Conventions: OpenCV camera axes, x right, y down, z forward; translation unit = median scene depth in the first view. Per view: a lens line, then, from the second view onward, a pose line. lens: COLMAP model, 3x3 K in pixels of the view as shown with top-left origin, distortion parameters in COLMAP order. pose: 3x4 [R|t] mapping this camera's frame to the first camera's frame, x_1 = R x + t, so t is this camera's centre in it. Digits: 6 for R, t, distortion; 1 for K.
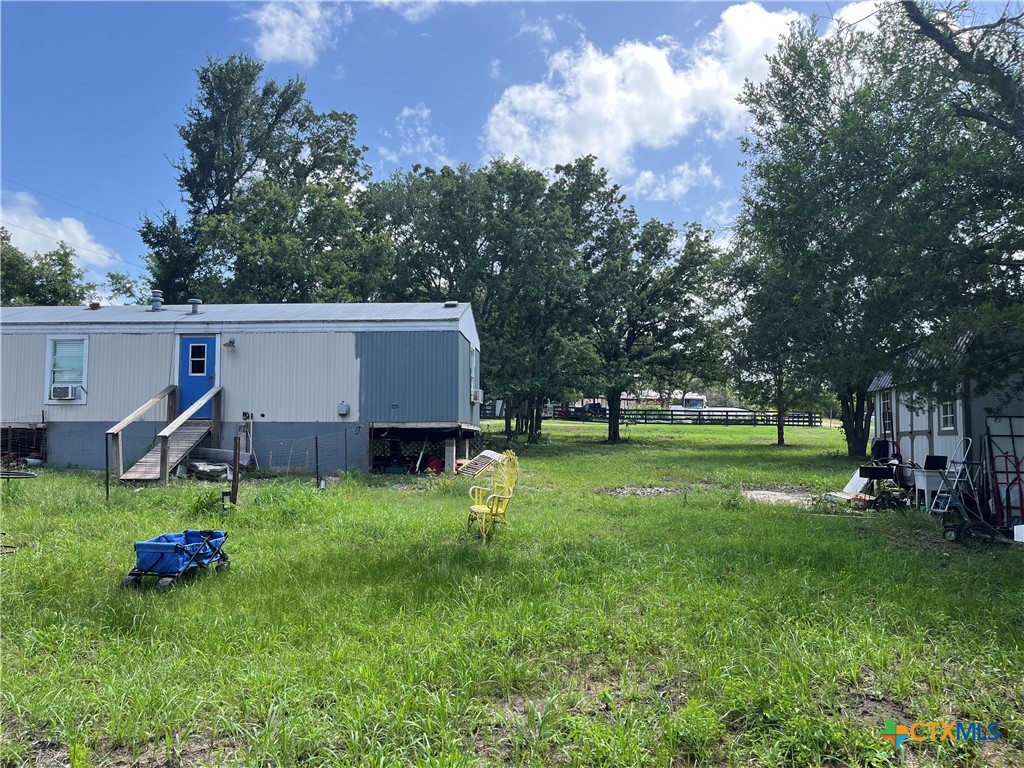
lens RADIAL K [[780.9, 0, 512.2], [0, 780.9, 360.8], [0, 0, 1]] dist [0.059998, -0.002004]
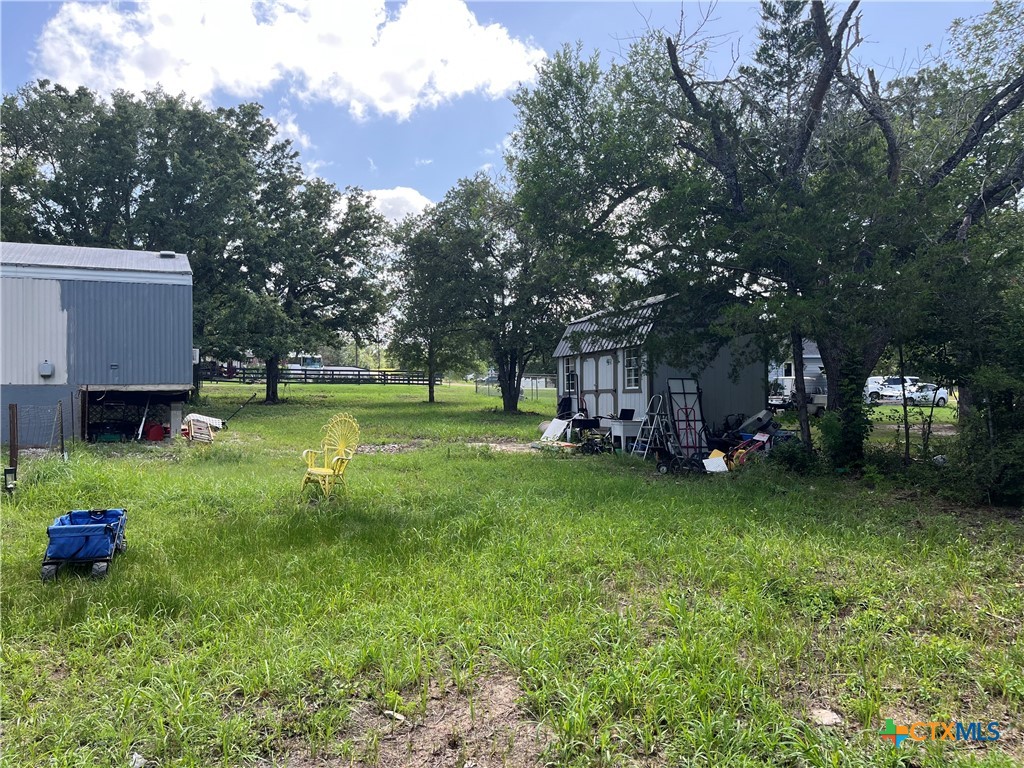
lens RADIAL K [[775.3, 0, 512.0], [0, 775.3, 384.0], [0, 0, 1]] dist [-0.076728, 0.007499]
pose [[0.861142, -0.003467, 0.508353, -0.175309], [-0.038837, 0.996606, 0.072585, -0.002115], [-0.506879, -0.082248, 0.858085, 0.027348]]
